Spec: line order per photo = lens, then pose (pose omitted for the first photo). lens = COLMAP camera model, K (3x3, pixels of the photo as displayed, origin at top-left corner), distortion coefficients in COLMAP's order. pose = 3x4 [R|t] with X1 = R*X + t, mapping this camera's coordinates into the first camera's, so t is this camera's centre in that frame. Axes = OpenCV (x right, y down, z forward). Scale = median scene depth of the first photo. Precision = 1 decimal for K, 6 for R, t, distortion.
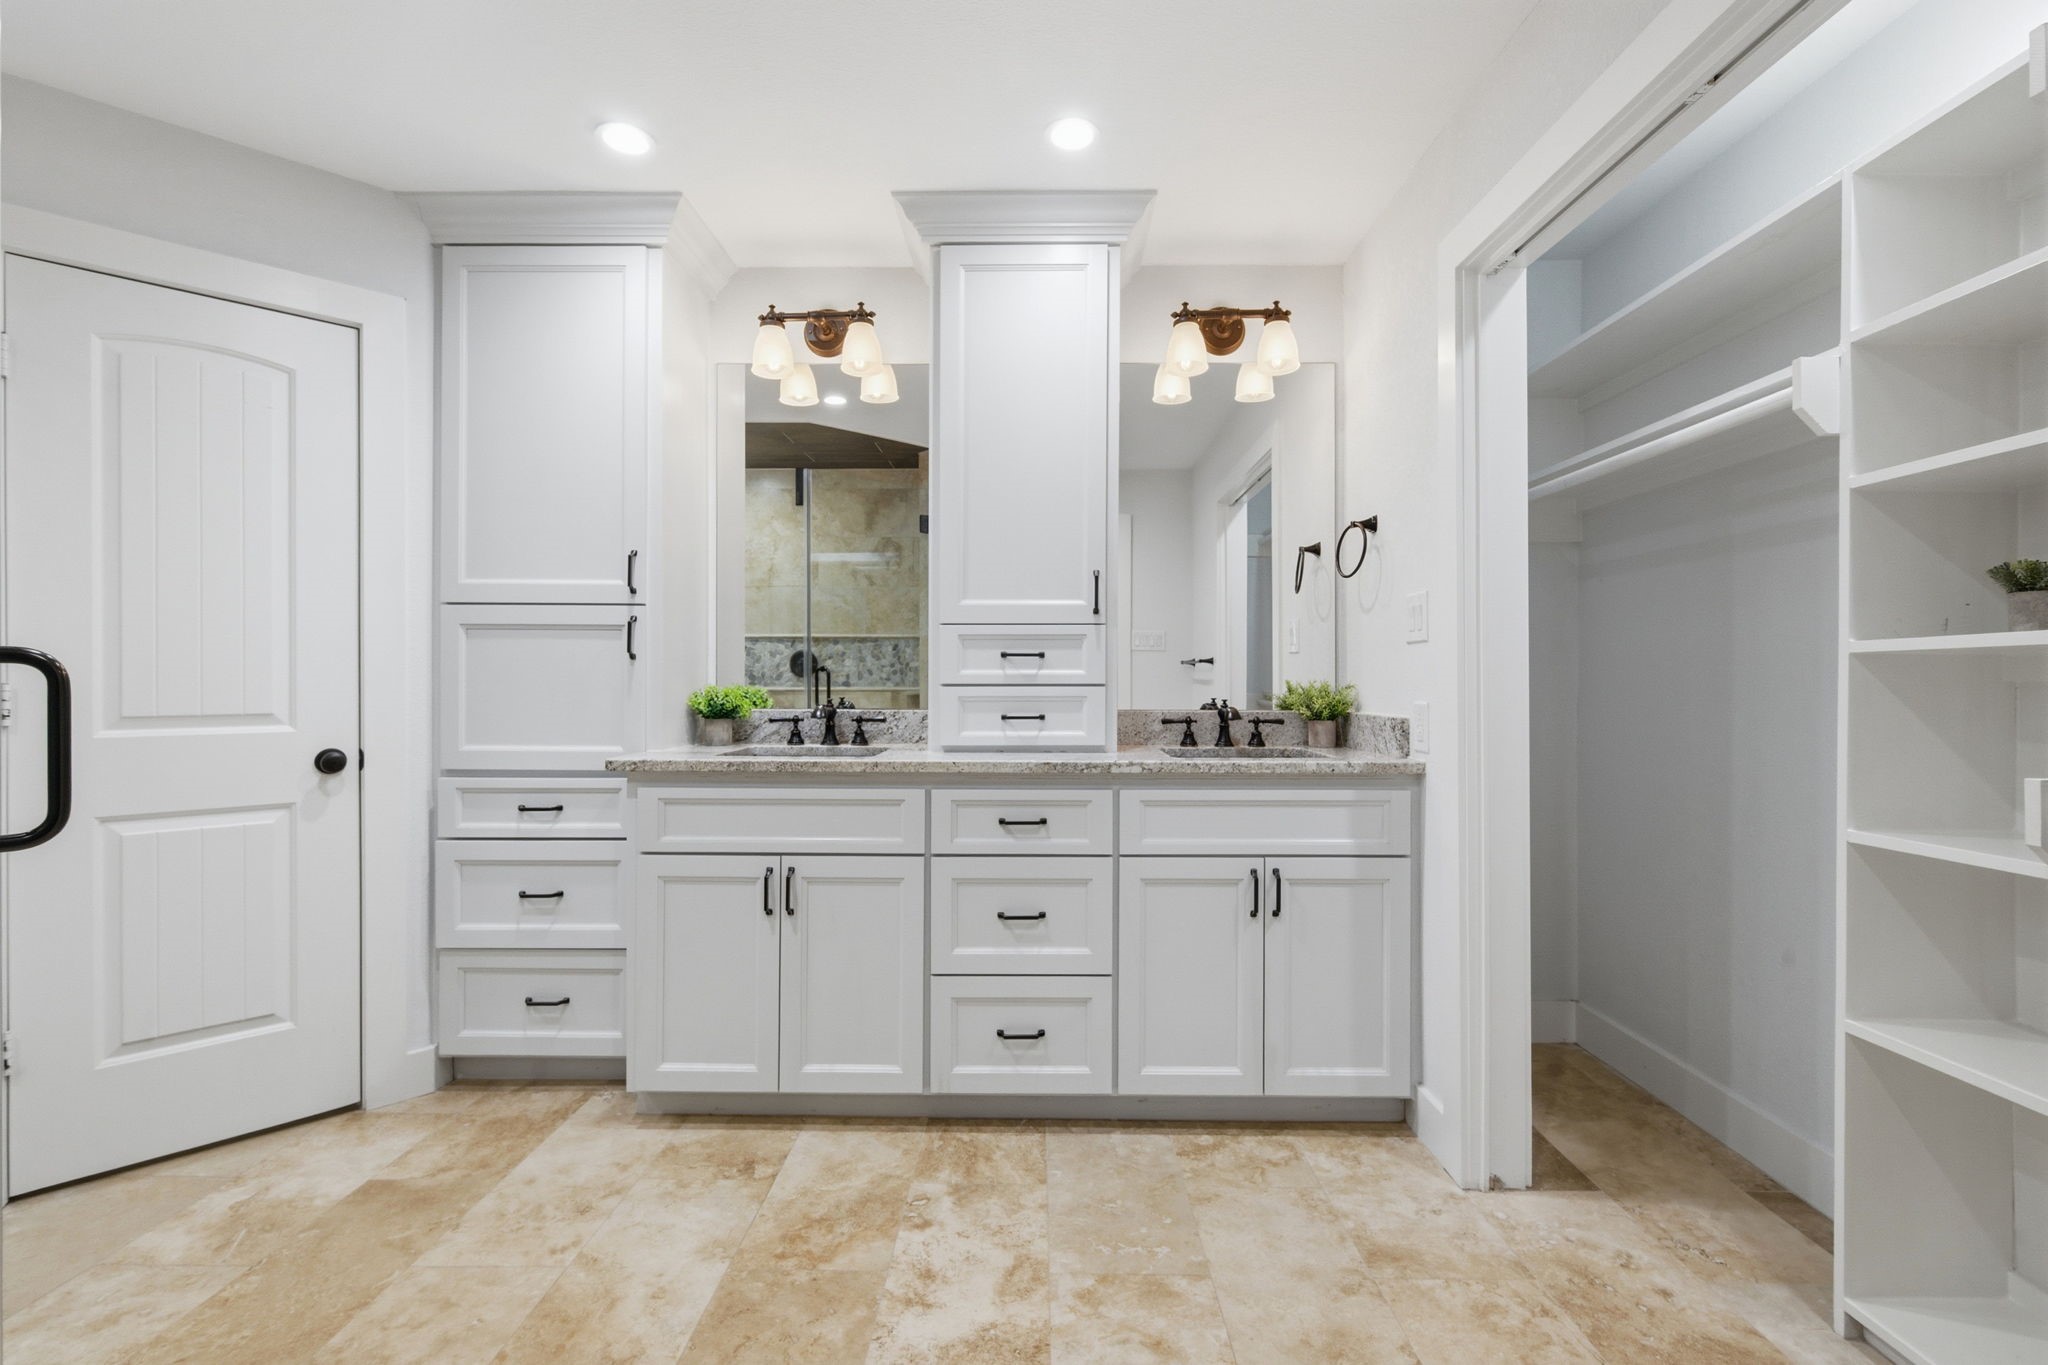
lens RADIAL K [[897.3, 0, 1023.3], [0, 897.3, 685.5], [0, 0, 1]] dist [0.003296, -0.001389]
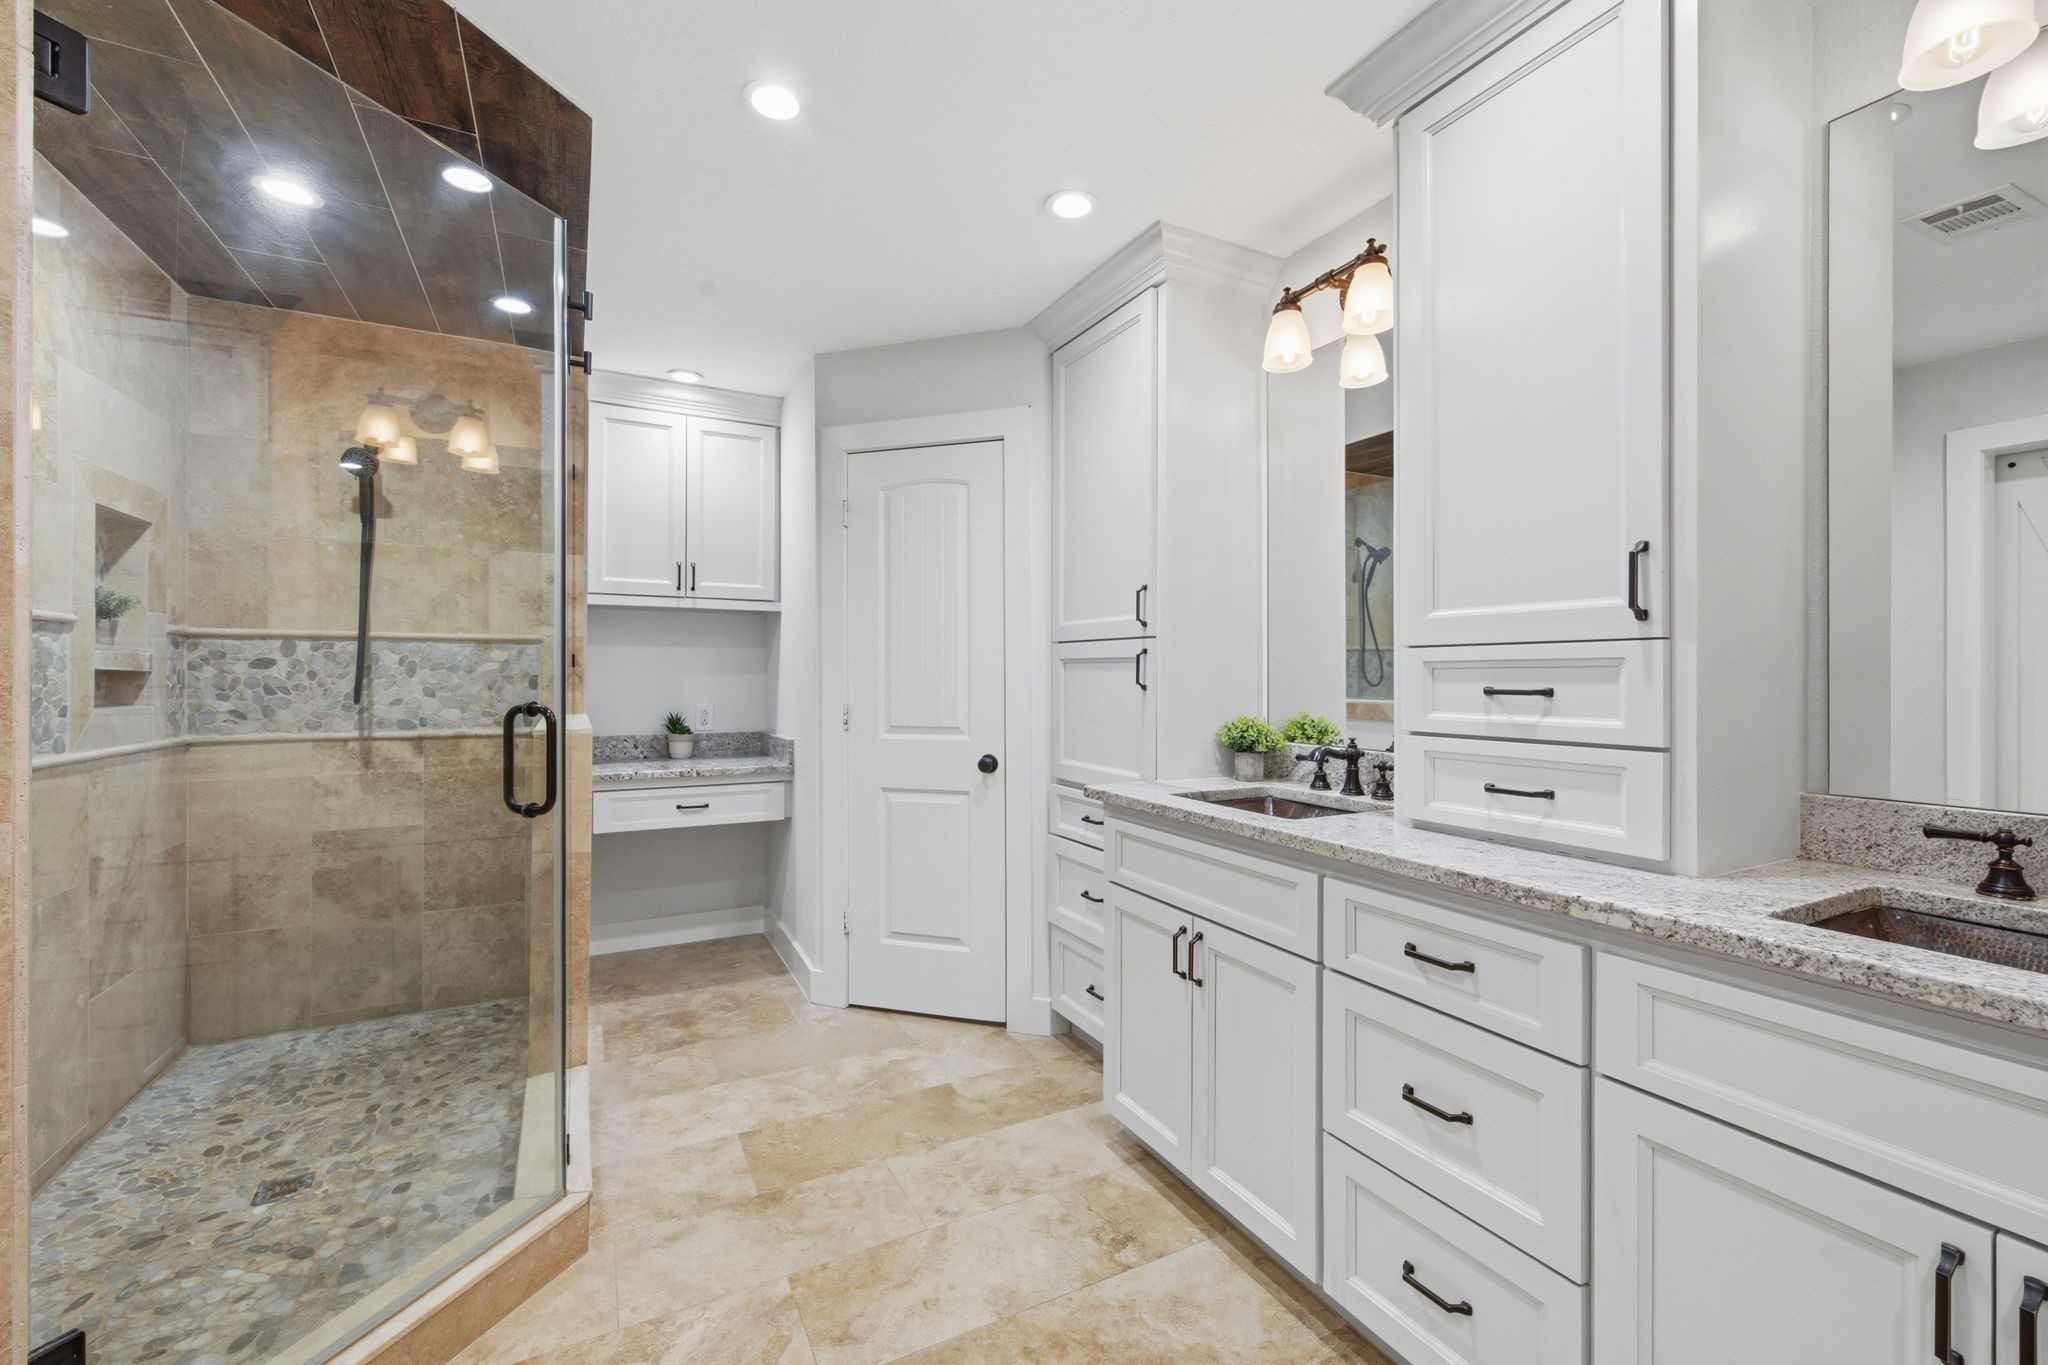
lens RADIAL K [[839.9, 0, 1028.8], [0, 839.9, 678.7], [0, 0, 1]] dist [-0.001872, 0.000467]
pose [[0.484365, 0.002174, -0.874863, 0.364020], [-0.008325, 0.999963, -0.002124, -0.041259], [0.874826, 0.008312, 0.484365, 0.434932]]
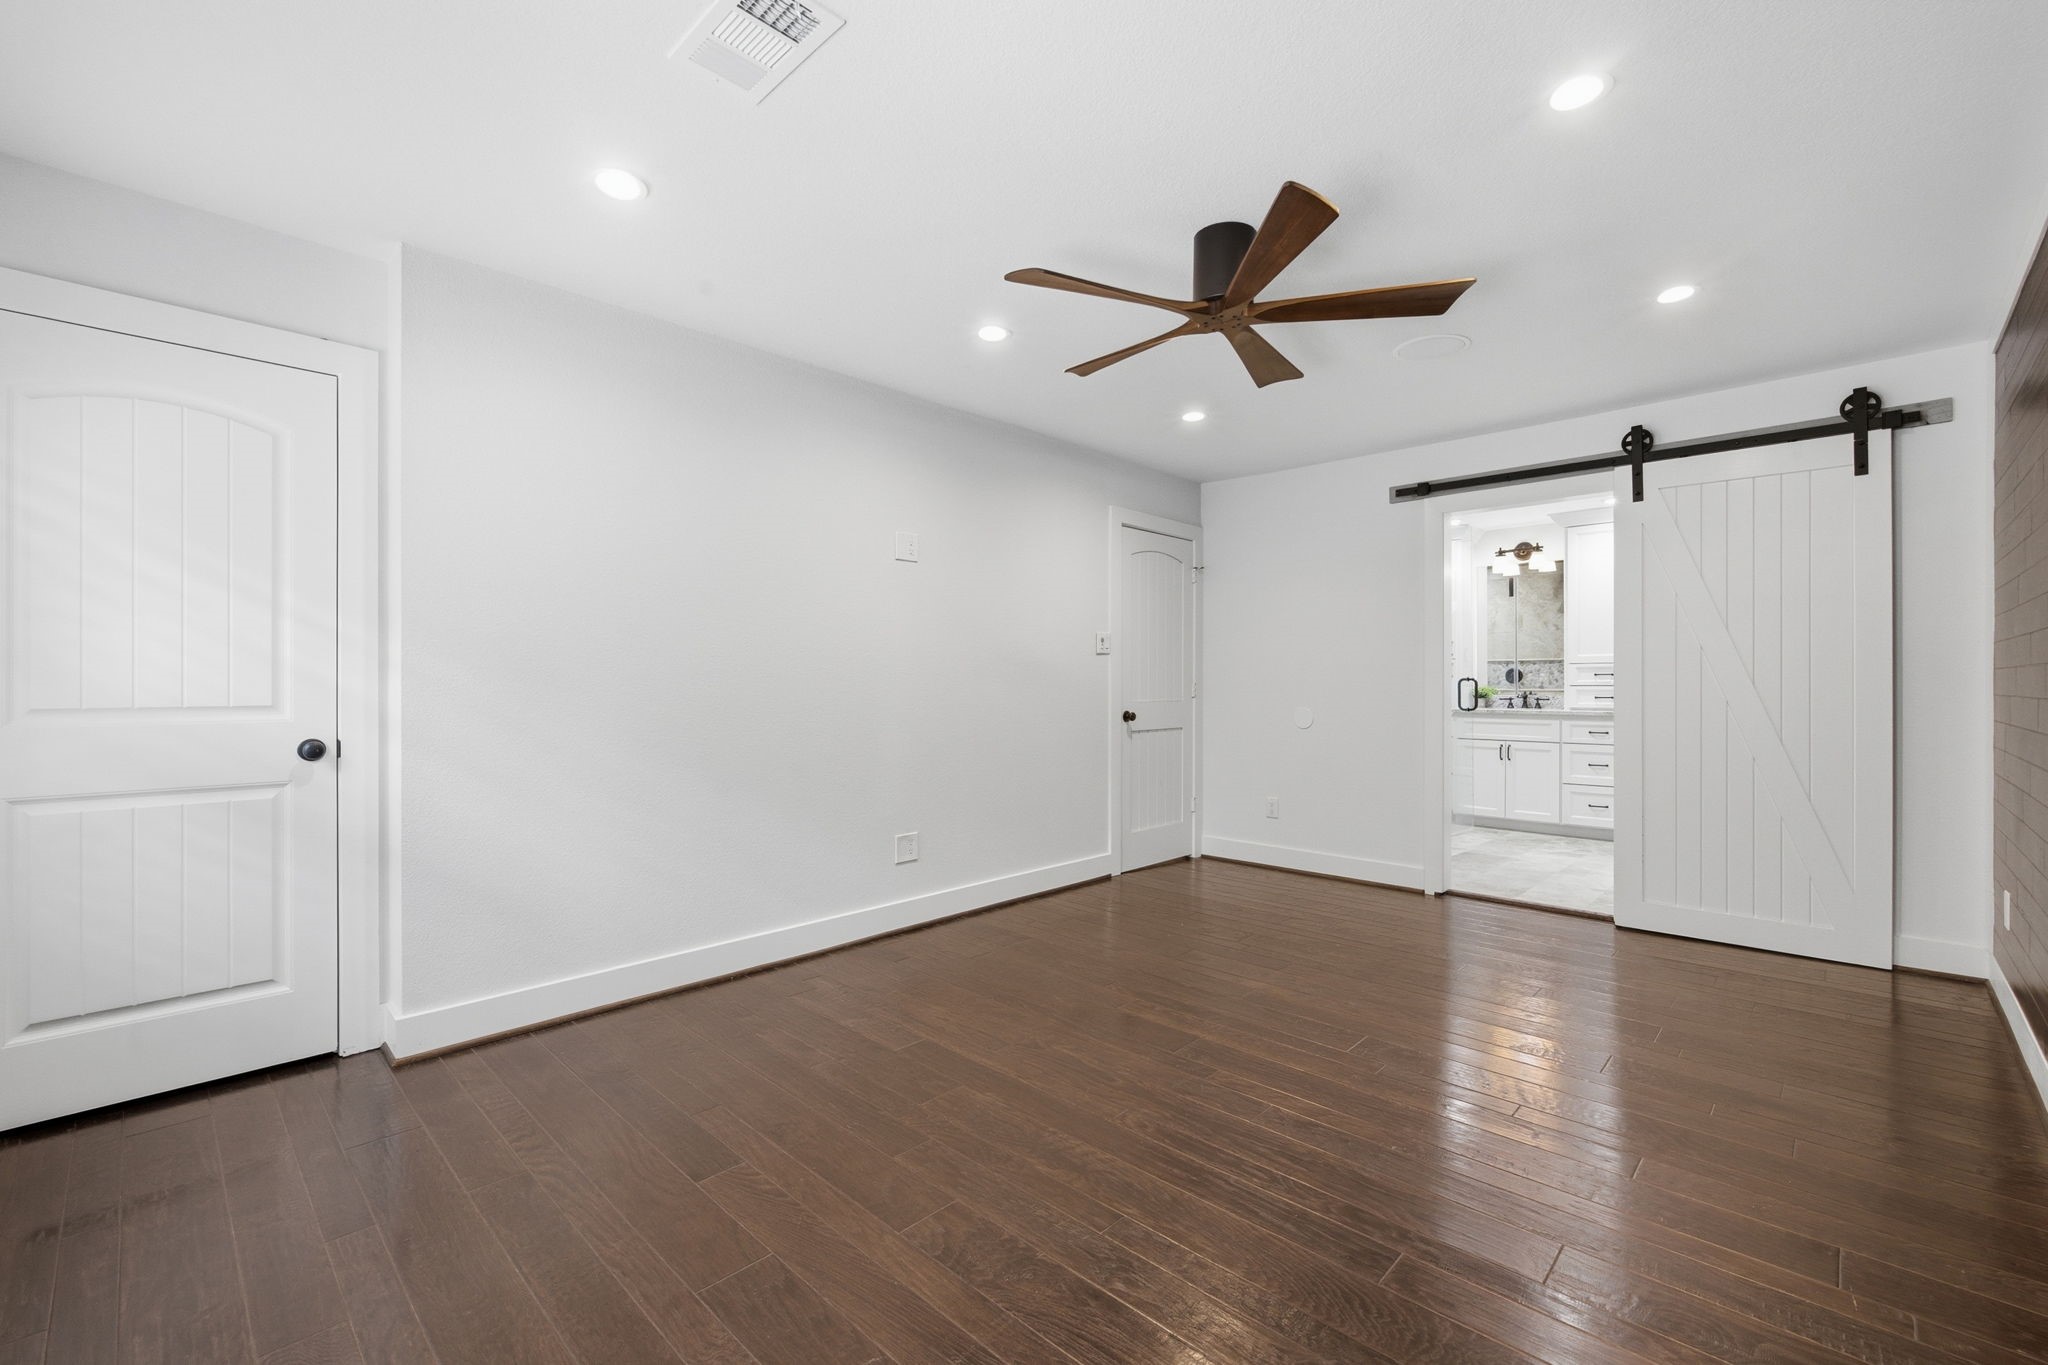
lens RADIAL K [[897.3, 0, 1012.8], [0, 897.3, 676.6], [0, 0, 1]] dist [0.003296, -0.001389]
pose [[0.732830, -0.007242, -0.680373, 0.563778], [-0.004893, 0.999861, -0.015914, 0.025595], [0.680394, 0.014991, 0.732693, -2.311965]]
